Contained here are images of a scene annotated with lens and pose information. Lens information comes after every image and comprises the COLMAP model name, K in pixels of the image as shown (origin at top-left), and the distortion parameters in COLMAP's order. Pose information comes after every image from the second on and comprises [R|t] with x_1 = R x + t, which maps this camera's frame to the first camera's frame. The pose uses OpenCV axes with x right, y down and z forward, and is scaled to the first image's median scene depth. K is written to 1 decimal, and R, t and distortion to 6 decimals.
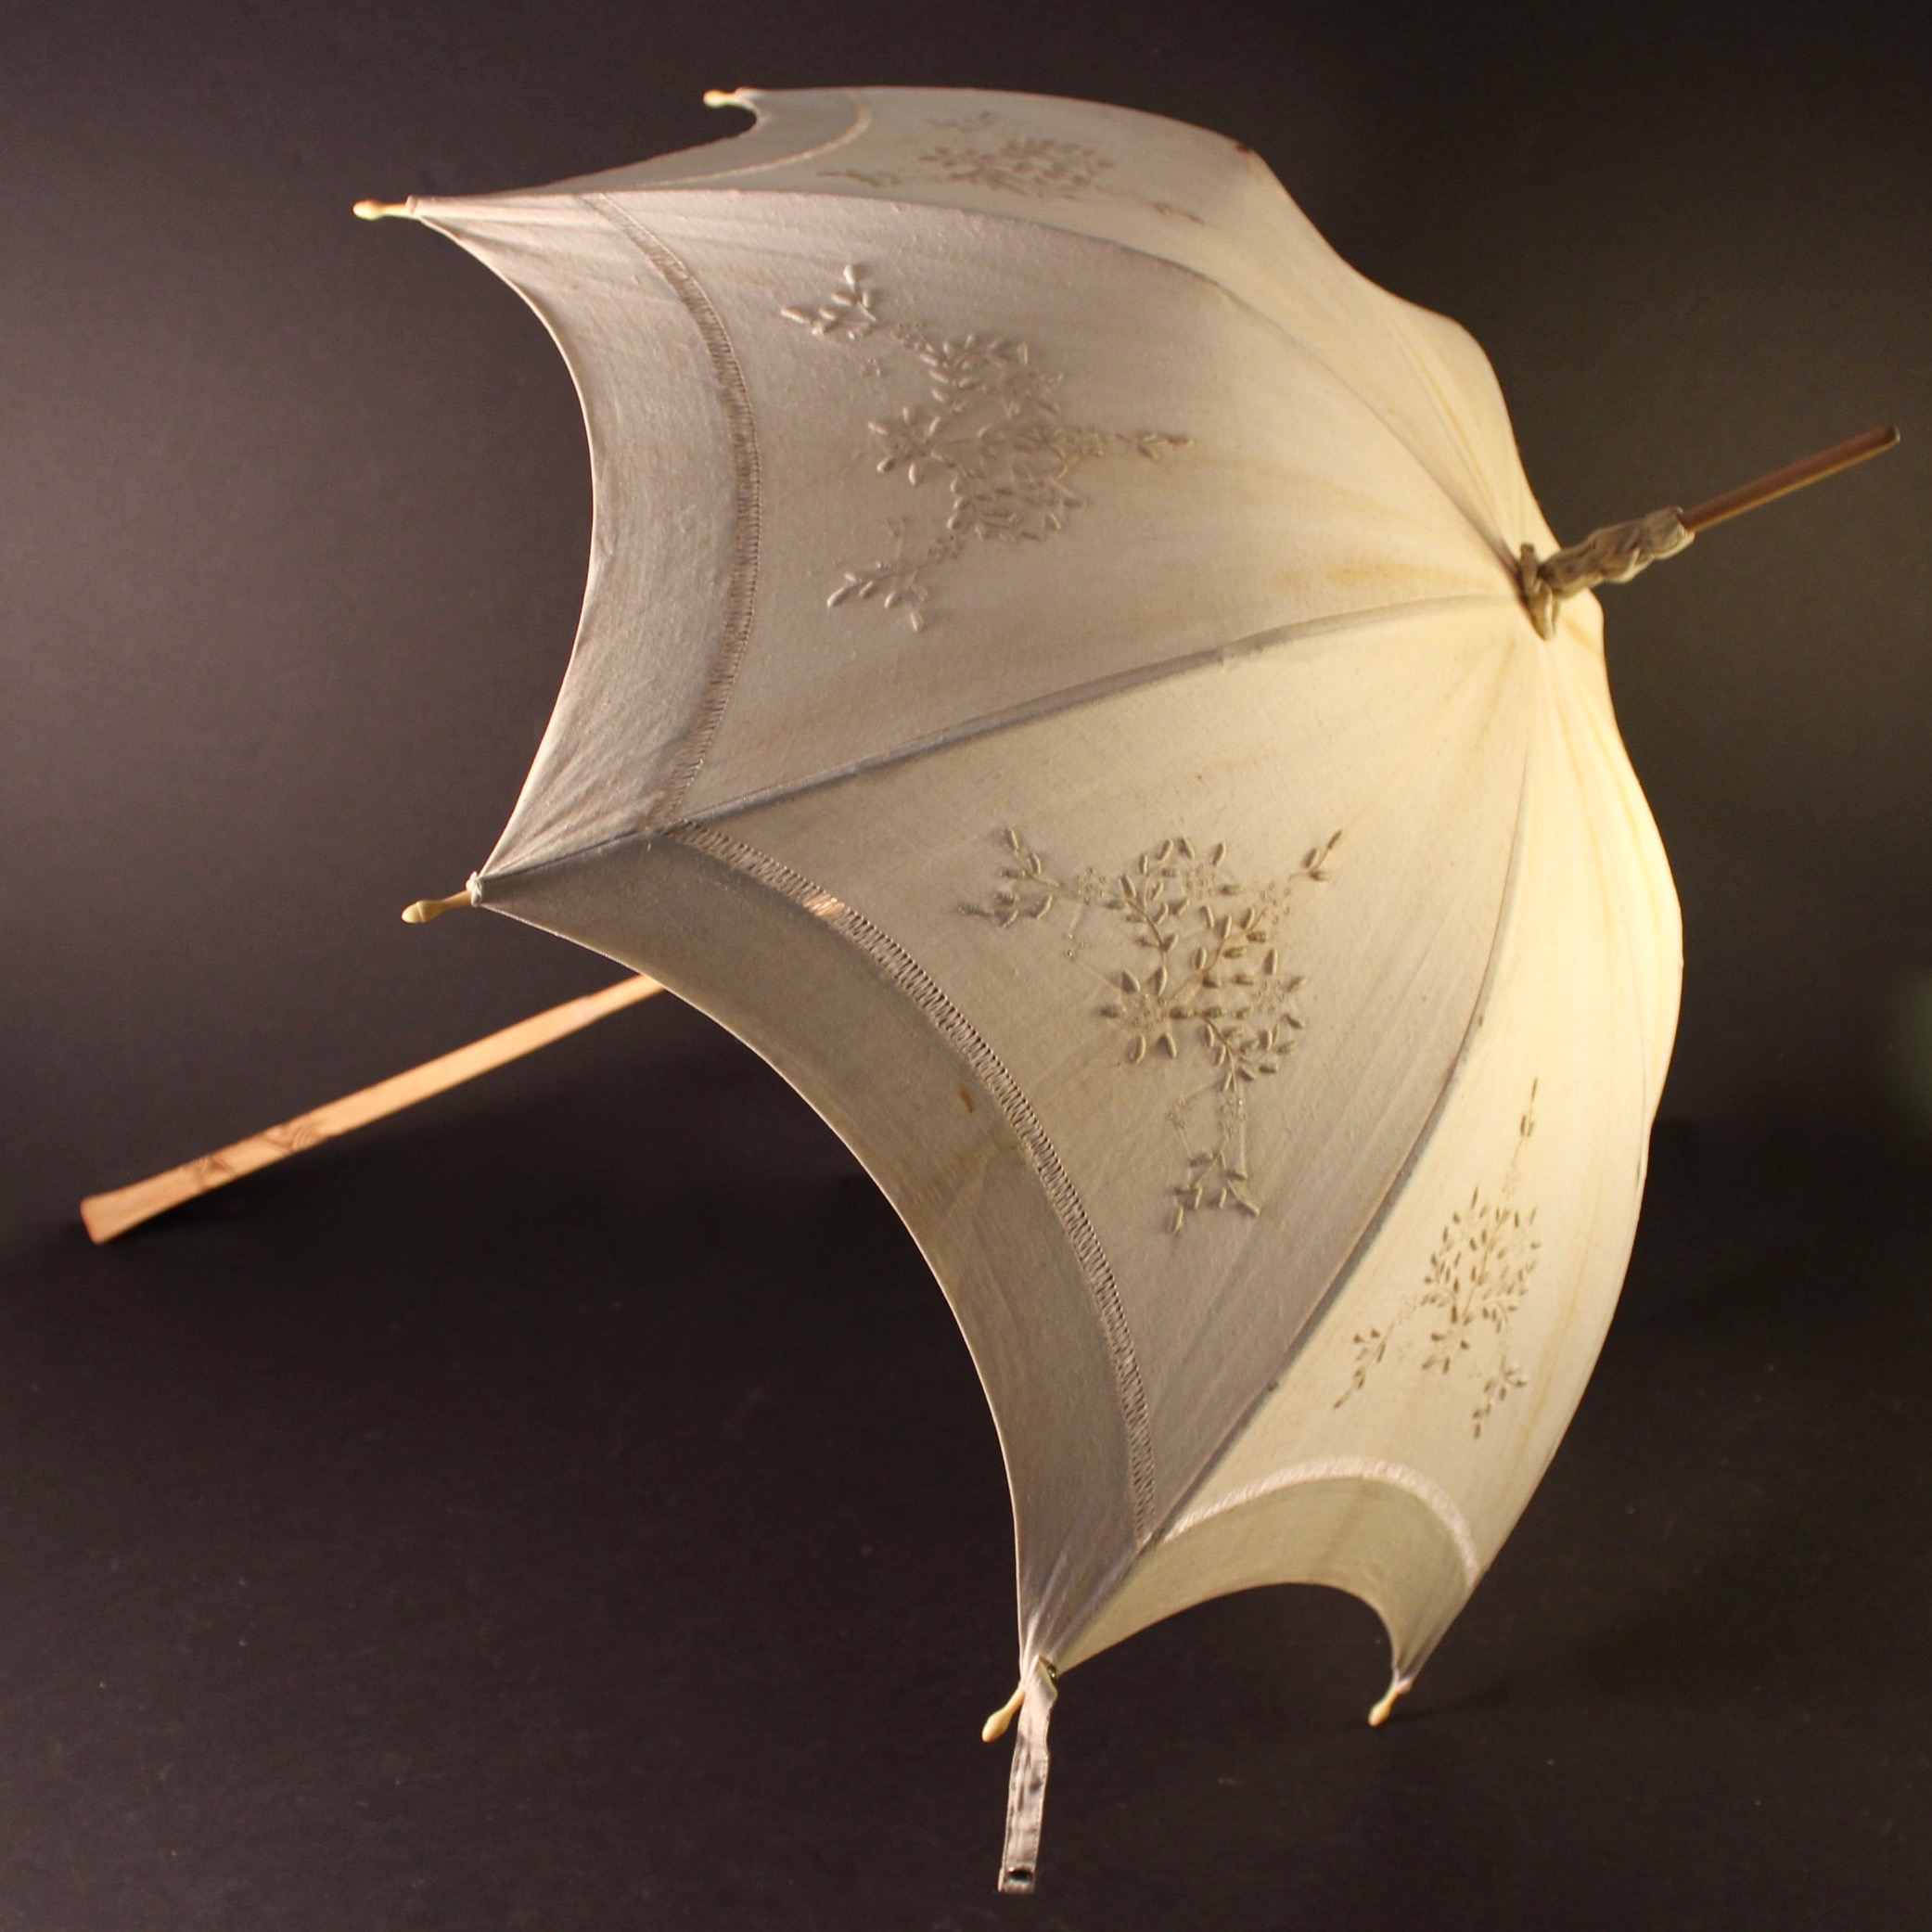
lens RADIAL K [[2611.7, 0, 970.6], [0, 2611.7, 1068.1], [0, 0, 1]] dist [-0.190882, 0.082735]
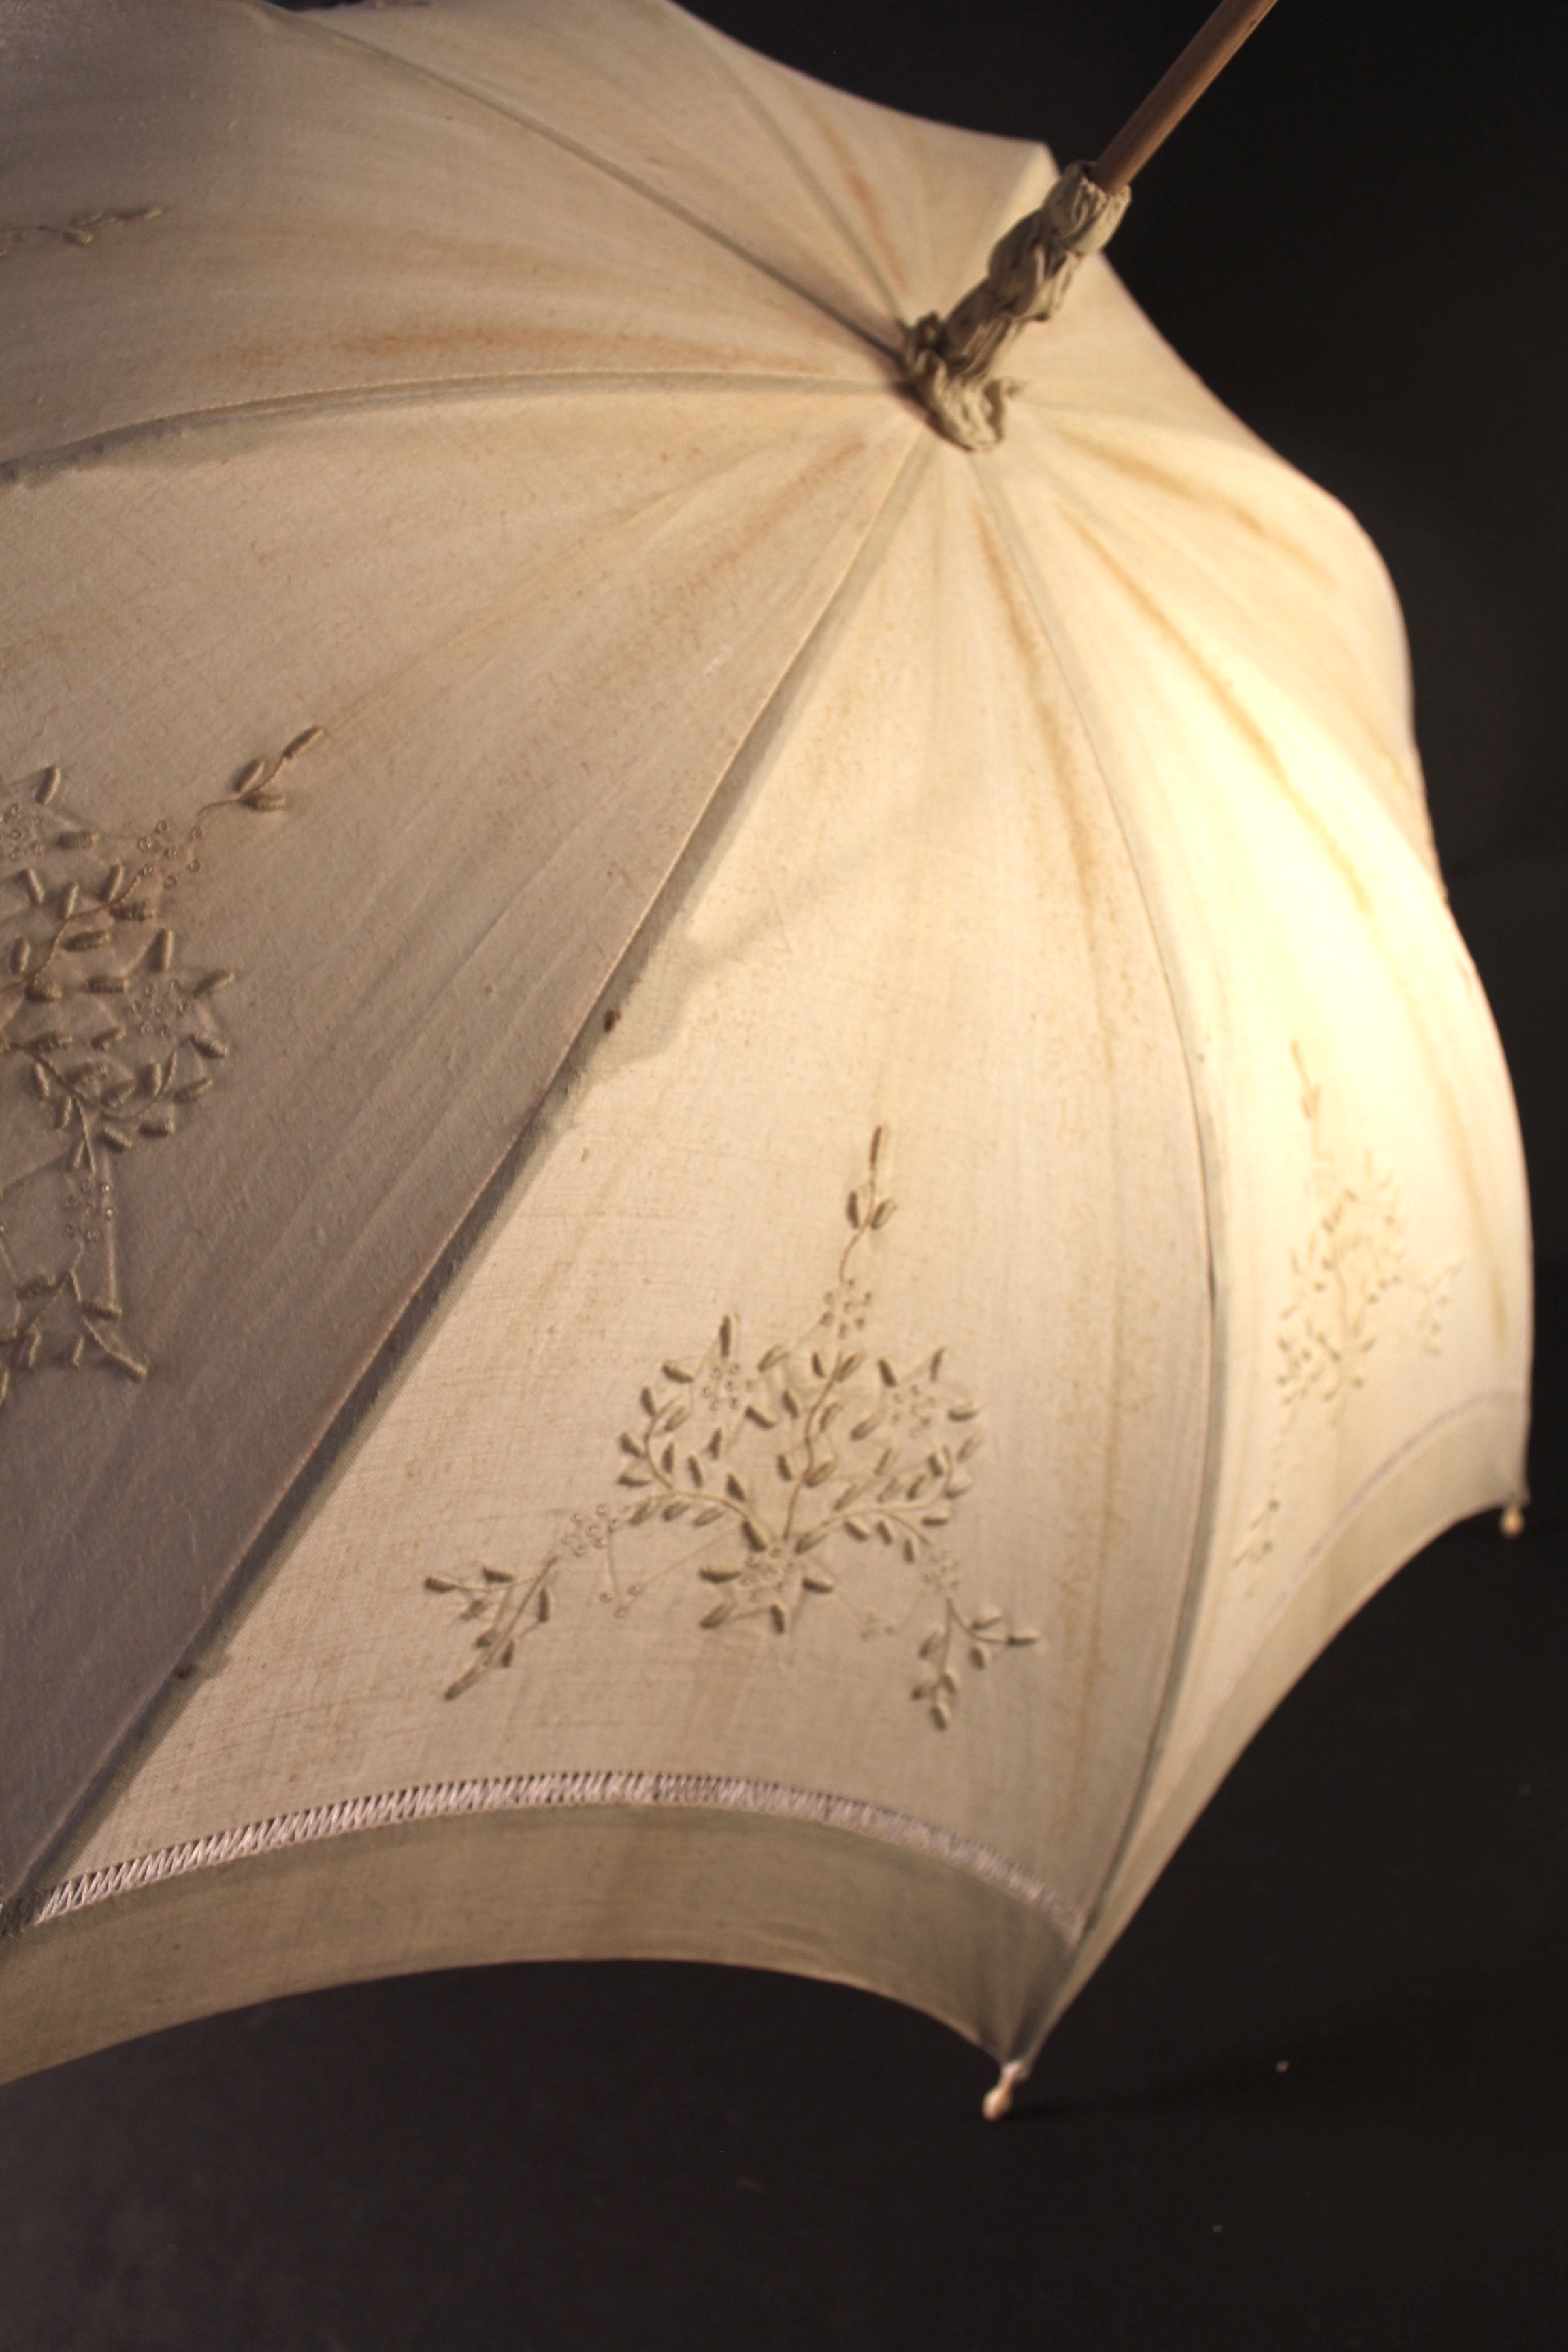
lens RADIAL K [[1907.4, 0, 751.5], [0, 1907.4, 1185.3], [0, 0, 1]] dist [-0.179262, 0.141391]
pose [[0.905660, -0.078142, -0.416743, 0.413347], [0.054999, 0.996217, -0.067275, 0.049096], [0.420423, 0.038008, 0.906532, 0.671017]]
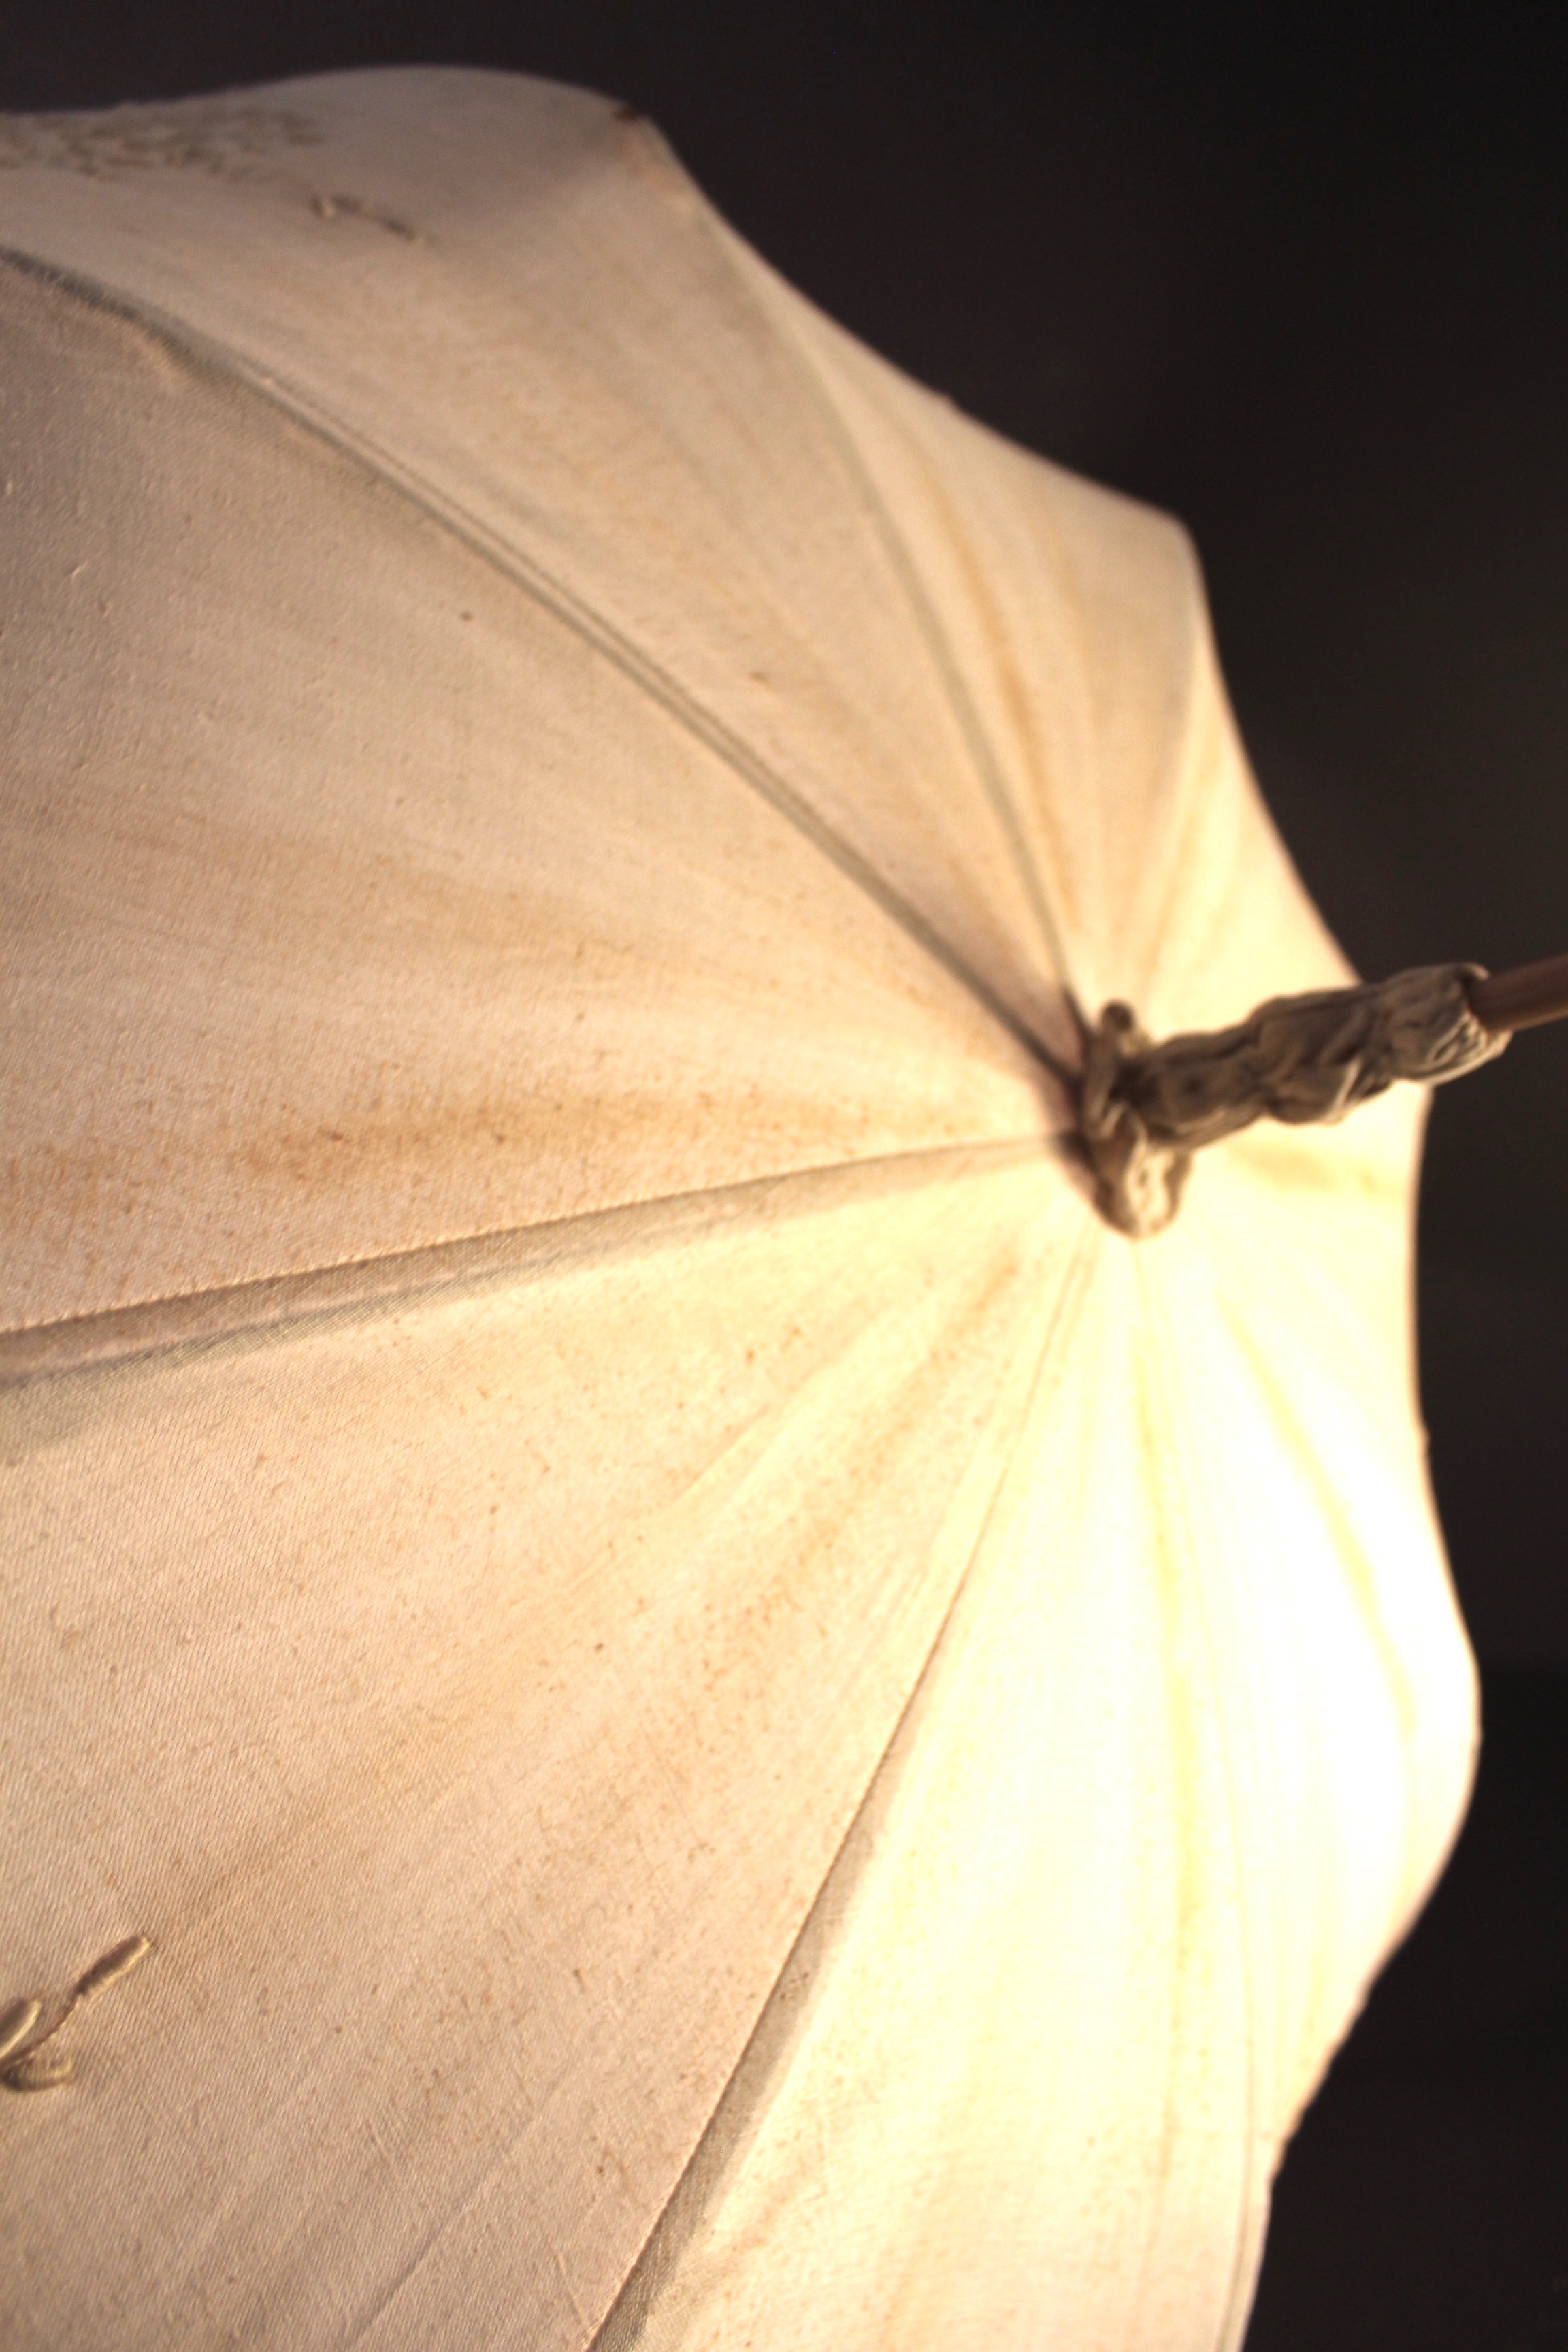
lens RADIAL K [[1907.4, 0, 751.5], [0, 1907.4, 1185.3], [0, 0, 1]] dist [-0.179262, 0.141391]
pose [[0.972912, 0.108575, -0.204092, 0.264151], [-0.104707, 0.994060, 0.029689, -0.208769], [0.206103, -0.007515, 0.978501, 0.801494]]
